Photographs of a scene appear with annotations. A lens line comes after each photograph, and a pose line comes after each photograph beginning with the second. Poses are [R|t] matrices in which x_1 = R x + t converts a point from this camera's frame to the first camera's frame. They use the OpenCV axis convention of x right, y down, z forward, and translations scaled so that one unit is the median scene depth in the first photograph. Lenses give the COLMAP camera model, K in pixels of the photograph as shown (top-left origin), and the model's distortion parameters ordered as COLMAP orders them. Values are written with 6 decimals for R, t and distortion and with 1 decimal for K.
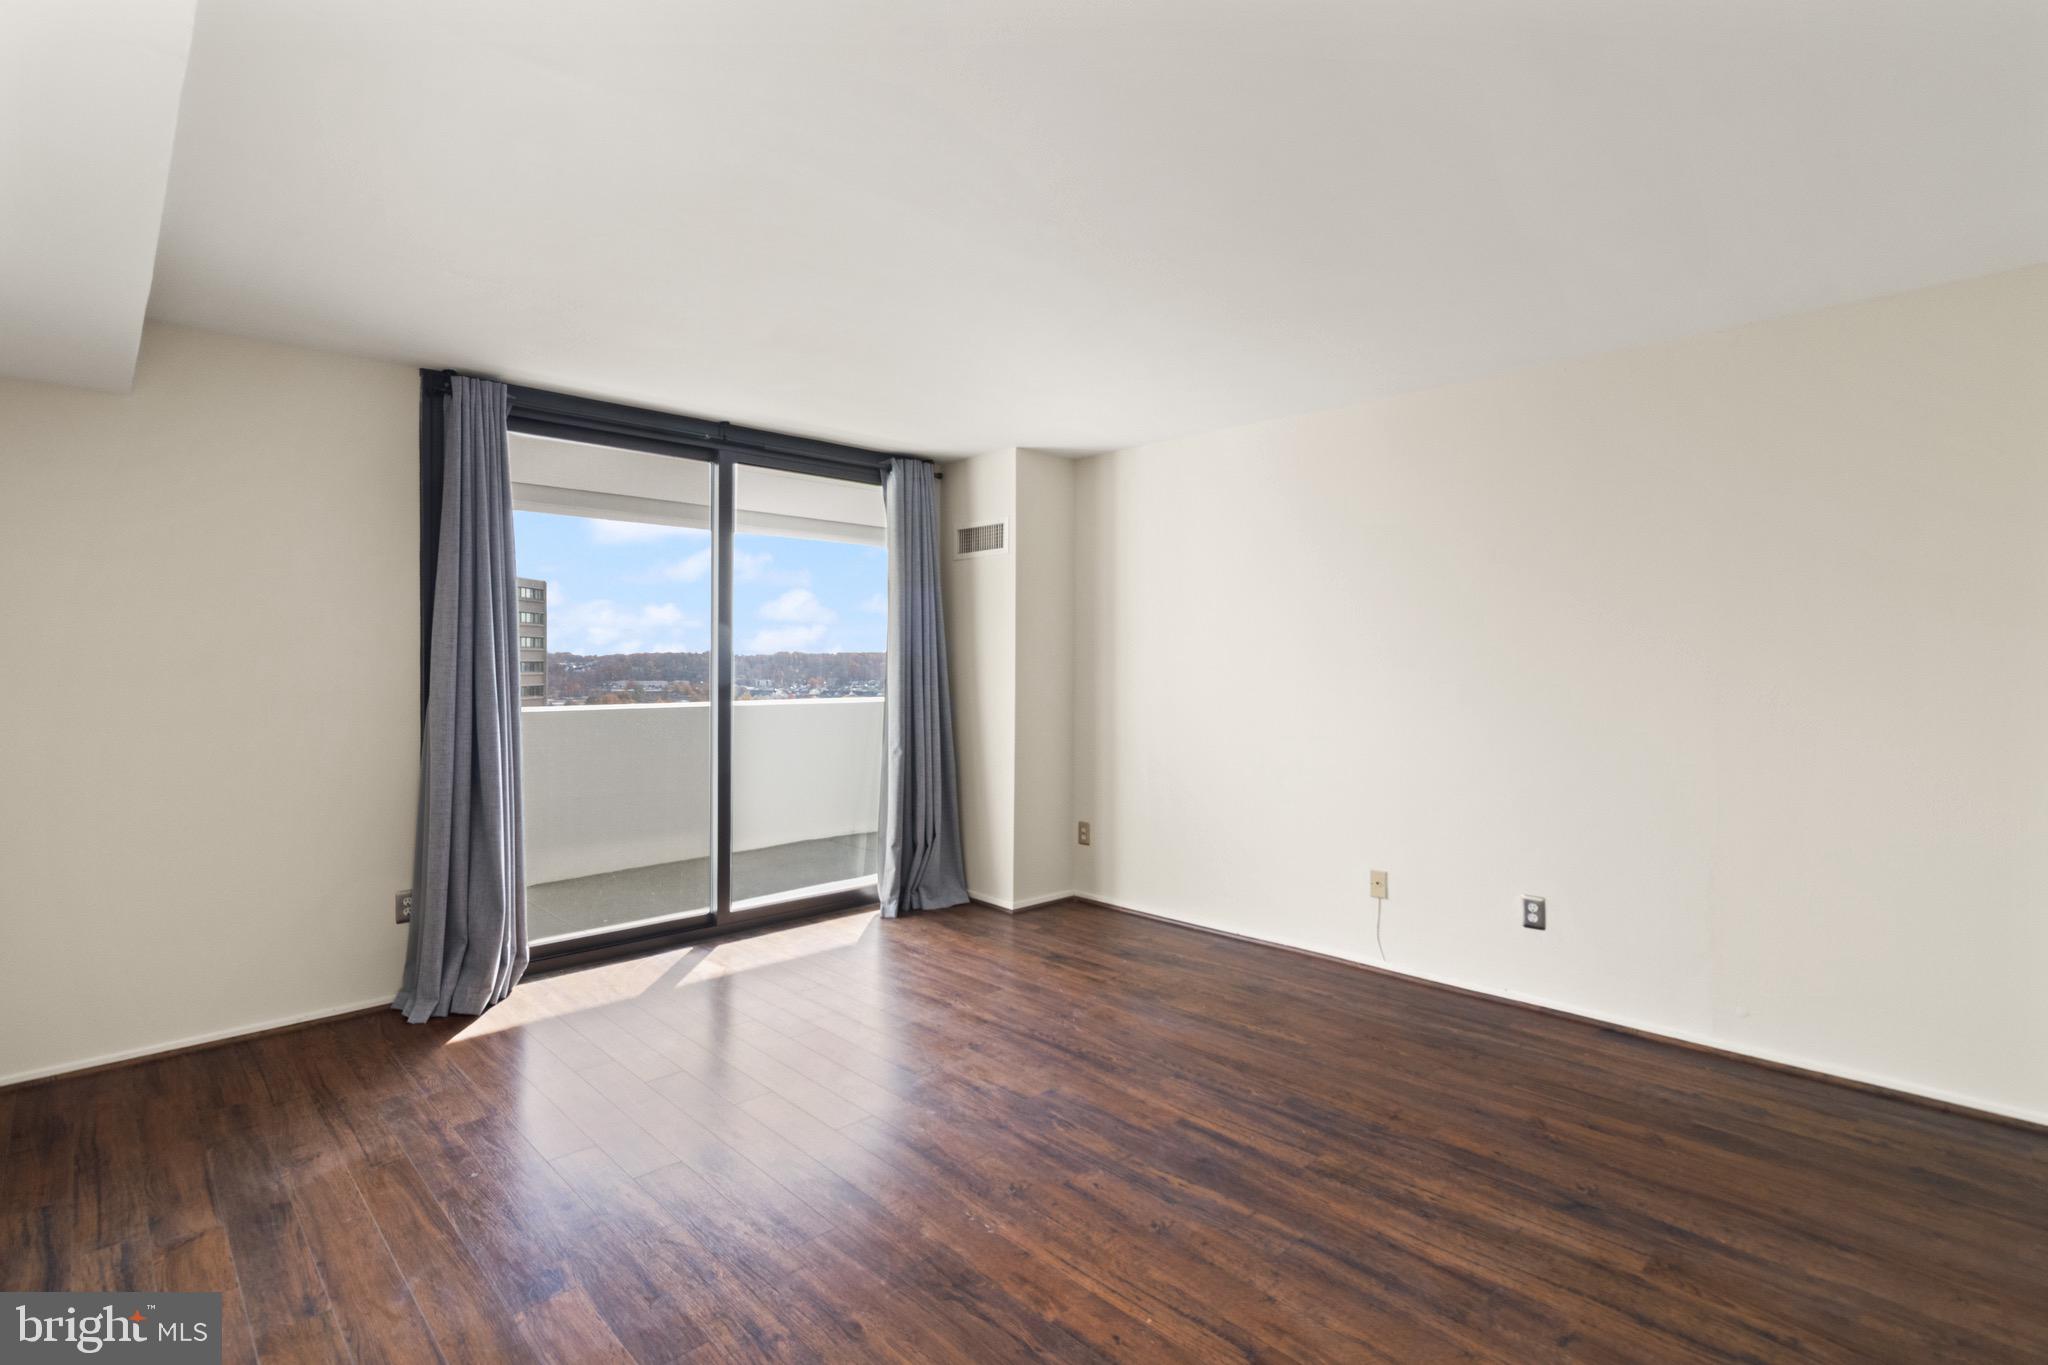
lens RADIAL K [[968.4, 0, 1011.5], [0, 968.4, 666.1], [0, 0, 1]] dist [0.004257, -0.002051]
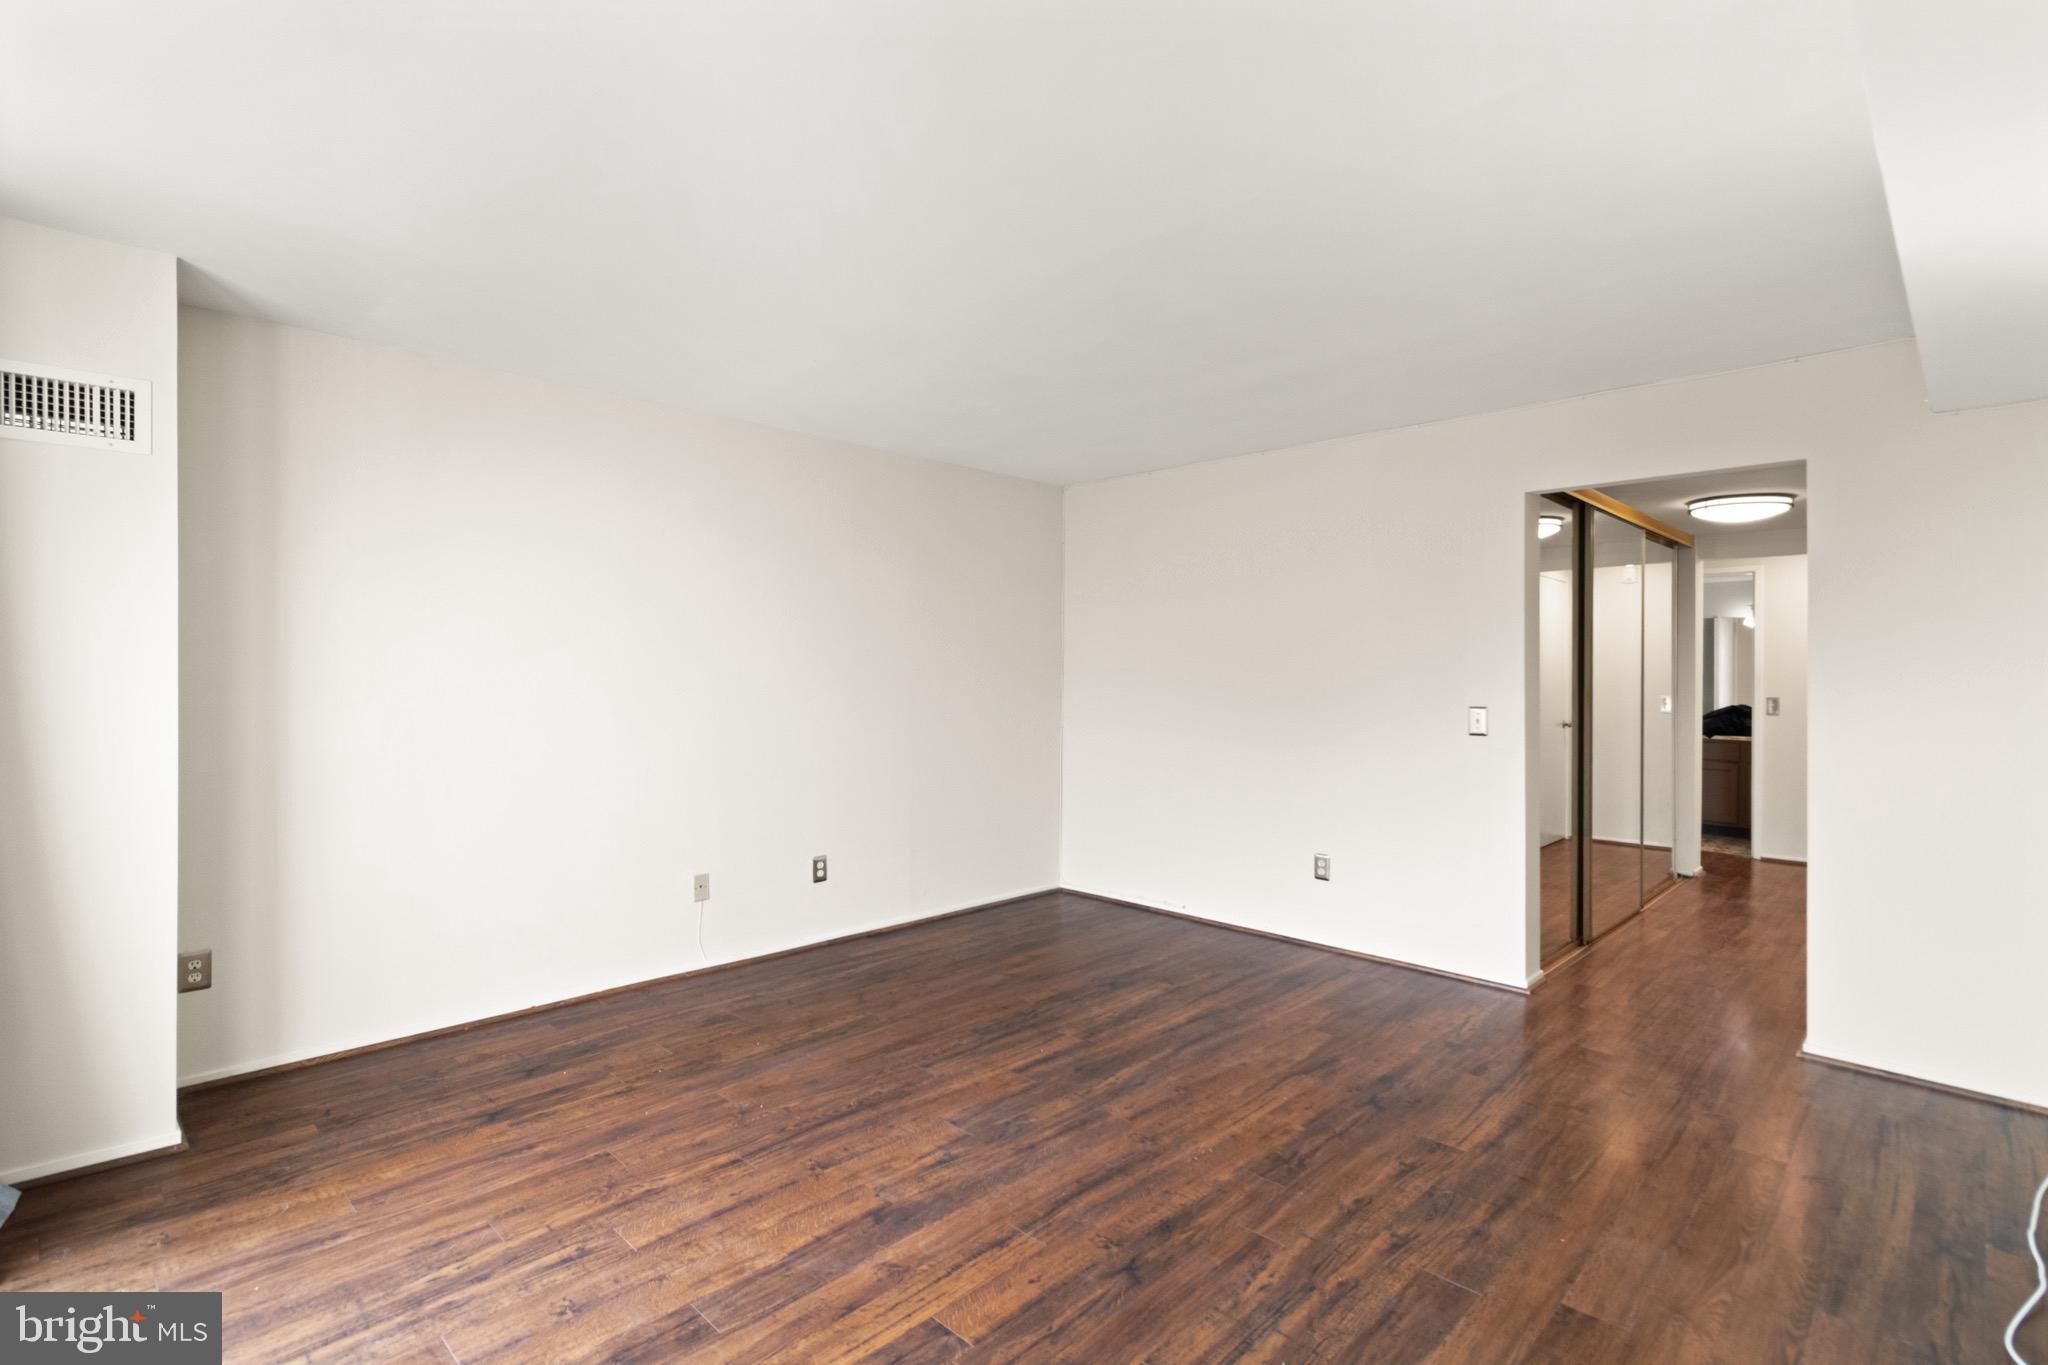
lens RADIAL K [[968.4, 0, 1039.2], [0, 968.4, 677.6], [0, 0, 1]] dist [0.004257, -0.002051]
pose [[-0.035392, -0.007064, 0.999349, -0.904645], [-0.002688, 0.999972, 0.006973, -0.006062], [-0.999370, -0.002440, -0.035410, 0.941379]]
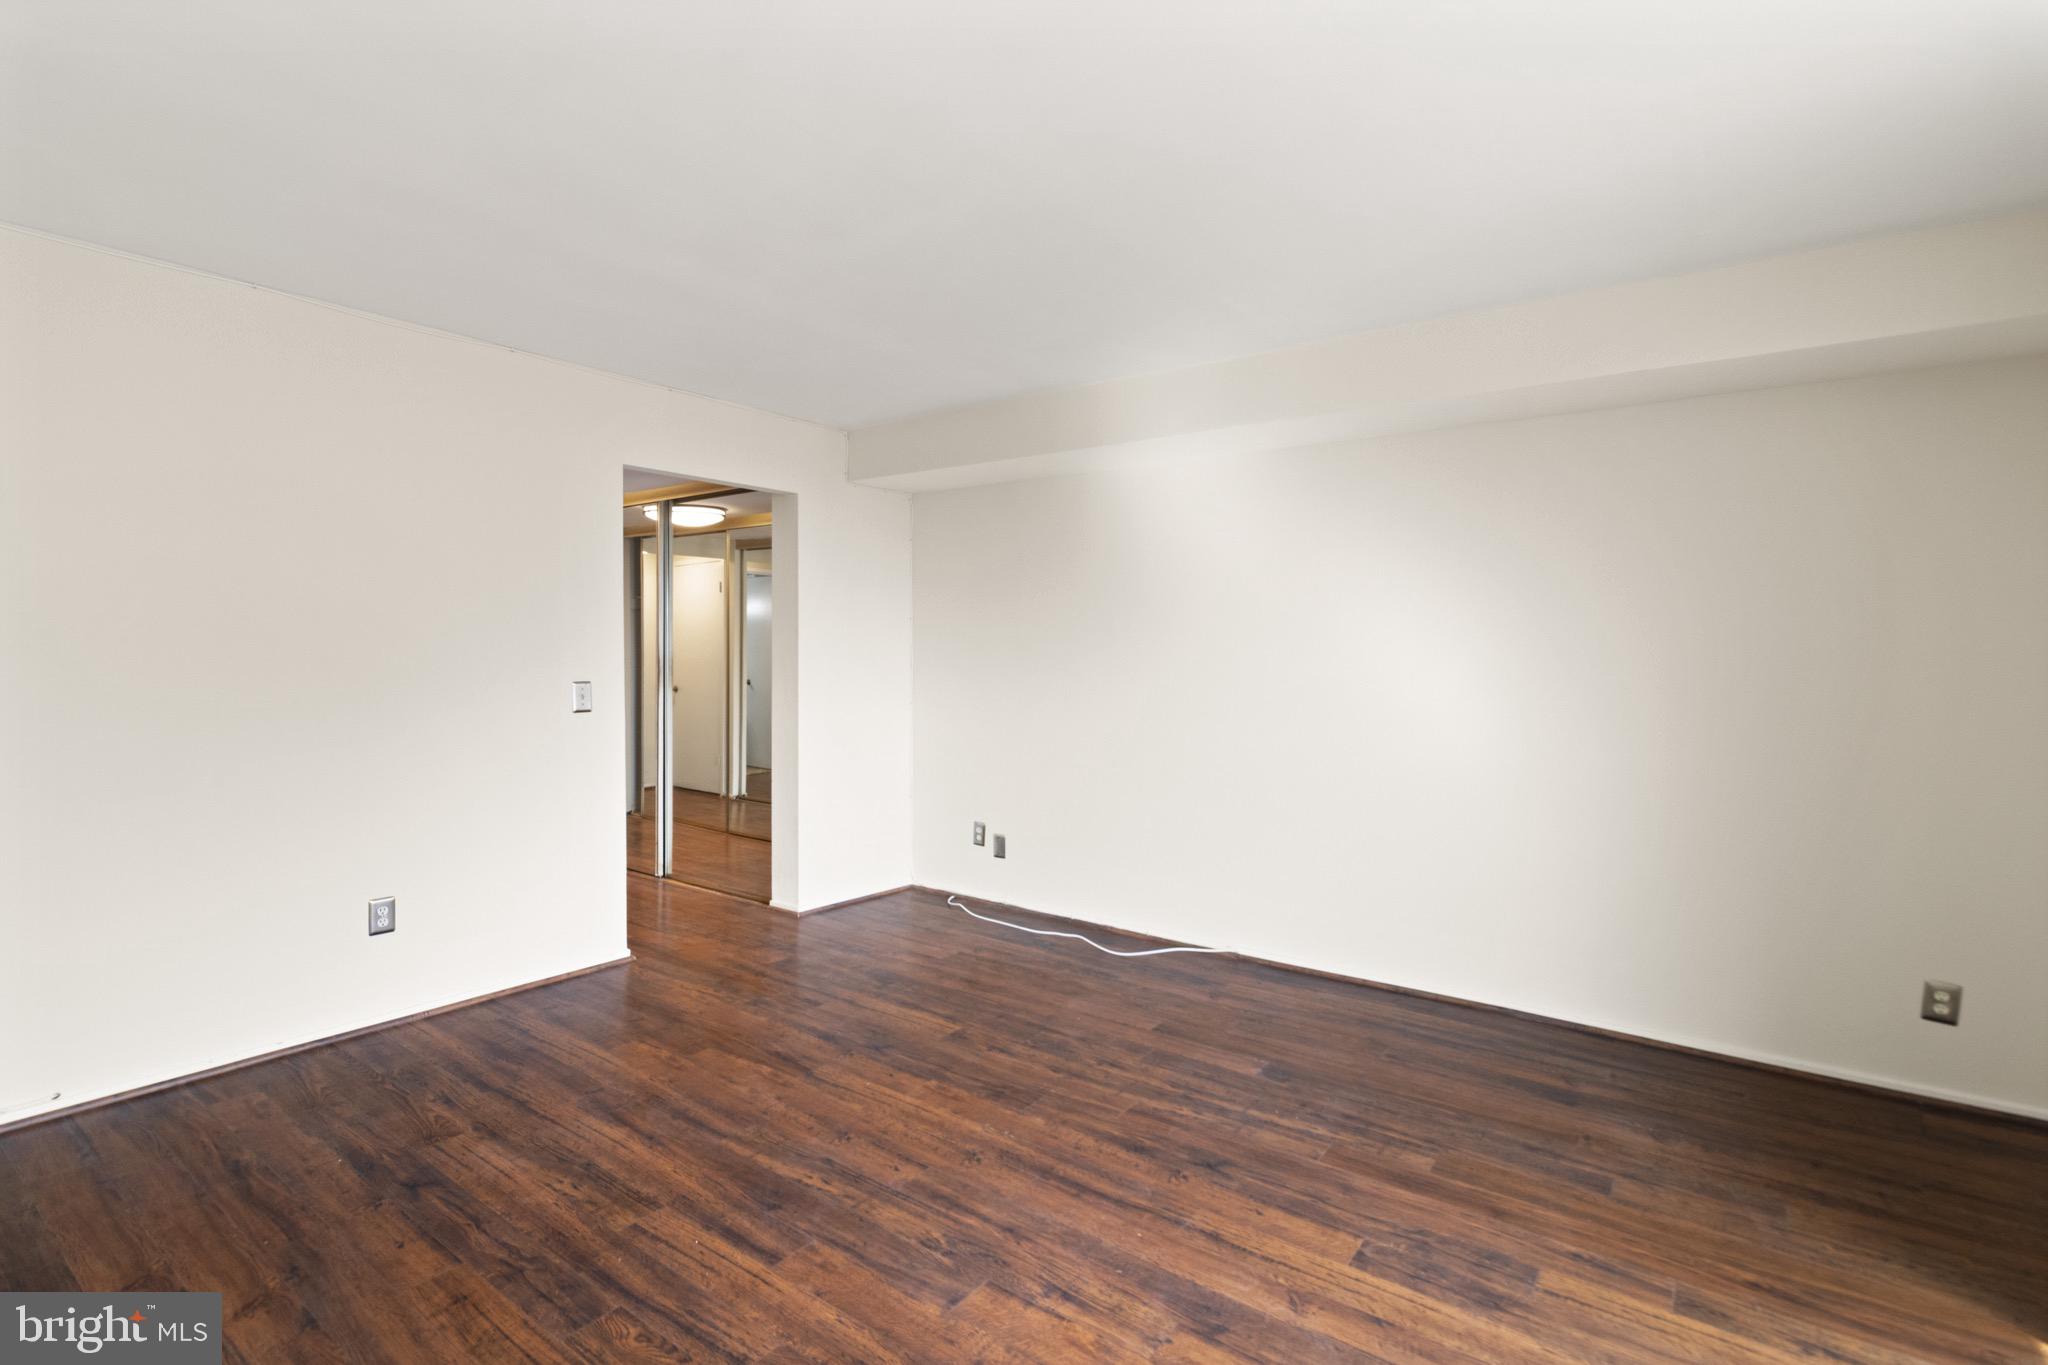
lens RADIAL K [[968.4, 0, 995.1], [0, 968.4, 674.5], [0, 0, 1]] dist [0.004257, -0.002051]
pose [[-0.989191, -0.006500, -0.146488, 0.111835], [-0.010999, 0.999492, 0.029920, -0.008610], [0.146219, 0.031208, -0.988760, 1.629671]]
